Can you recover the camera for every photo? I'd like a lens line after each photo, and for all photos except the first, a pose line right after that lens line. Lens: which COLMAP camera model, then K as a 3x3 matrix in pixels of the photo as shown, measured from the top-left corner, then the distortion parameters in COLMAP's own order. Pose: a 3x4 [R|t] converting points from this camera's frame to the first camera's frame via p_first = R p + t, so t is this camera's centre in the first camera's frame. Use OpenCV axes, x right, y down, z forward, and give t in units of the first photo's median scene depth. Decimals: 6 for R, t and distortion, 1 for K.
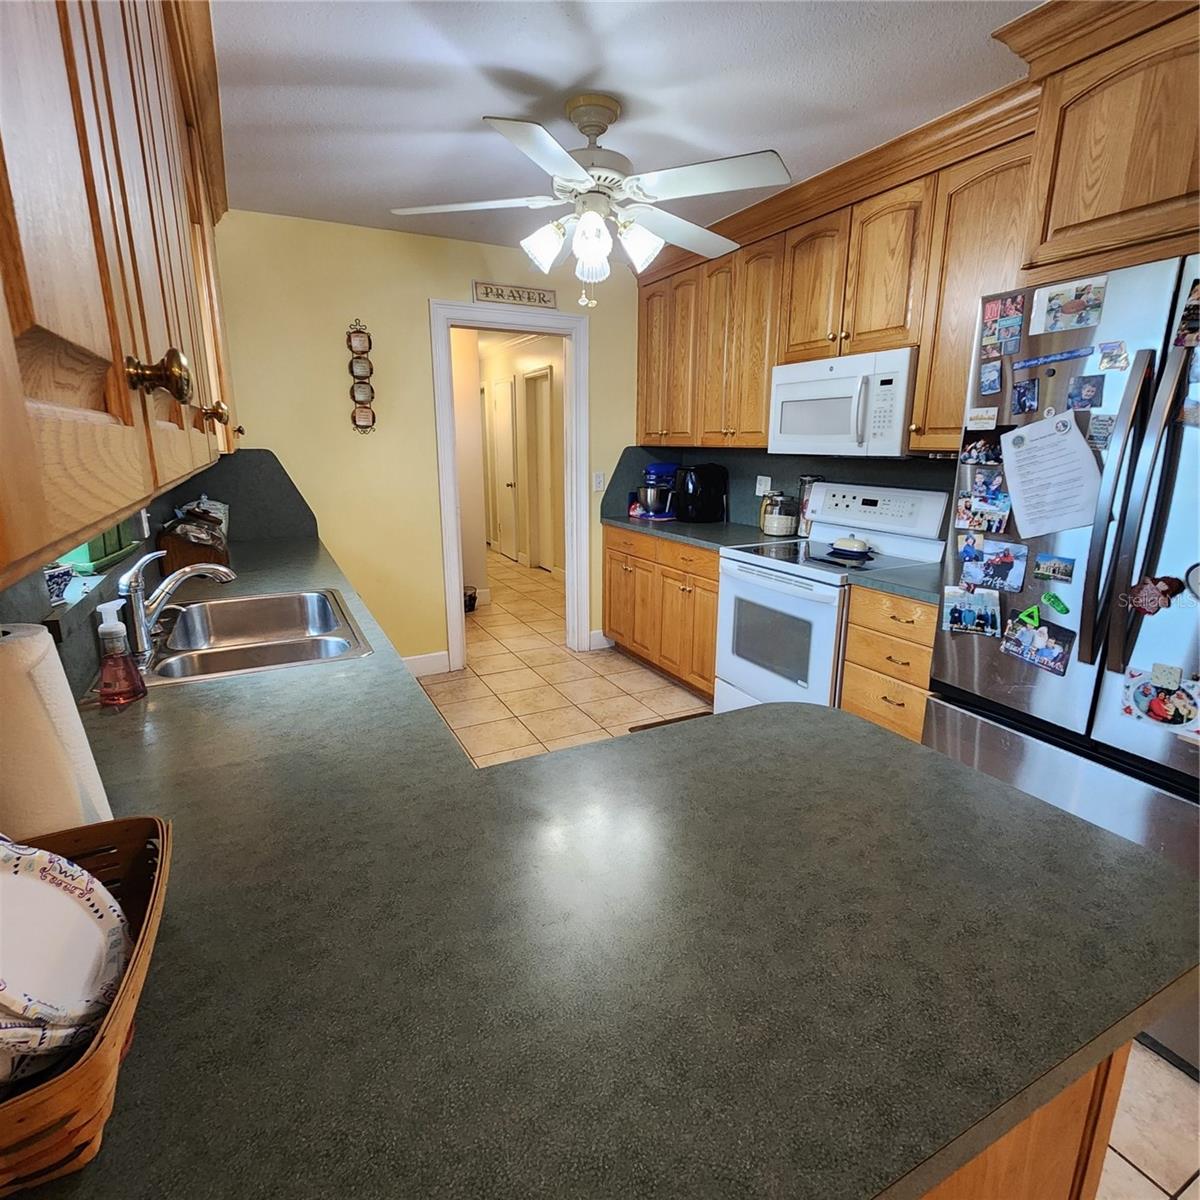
lens RADIAL K [[656.3, 0, 598.2], [0, 656.3, 596.0], [0, 0, 1]] dist [0.002431, -0.001475]
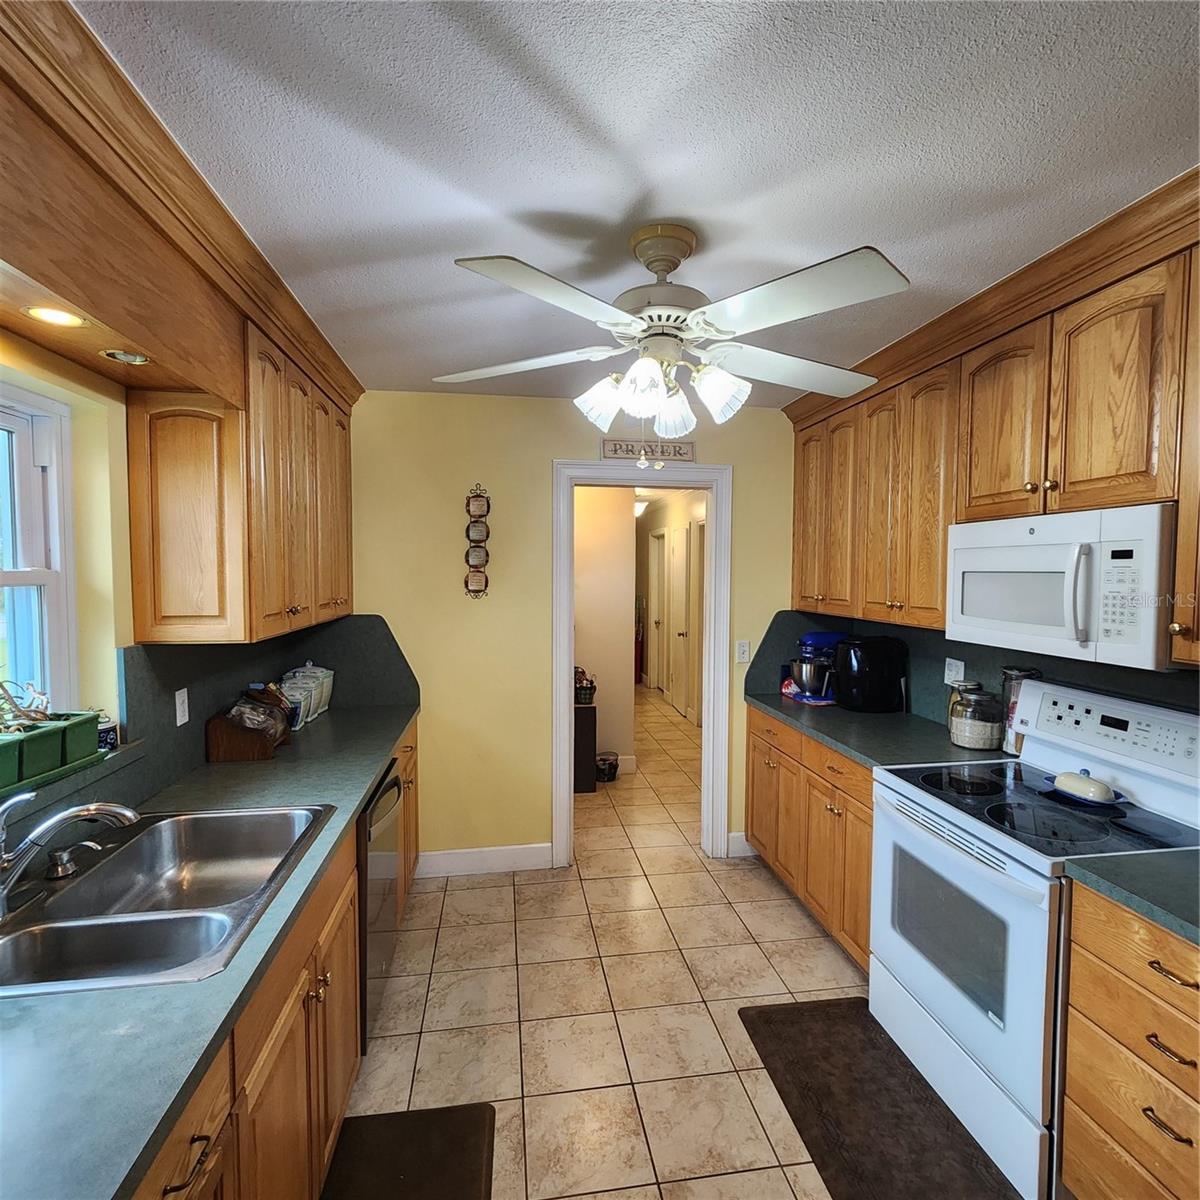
lens RADIAL K [[656.3, 0, 605.1], [0, 656.3, 604.3], [0, 0, 1]] dist [0.002431, -0.001475]
pose [[0.950165, 0.017527, -0.311253, 0.131679], [-0.074109, 0.982496, -0.170910, -0.107847], [0.302809, 0.185459, 0.934832, 0.209585]]
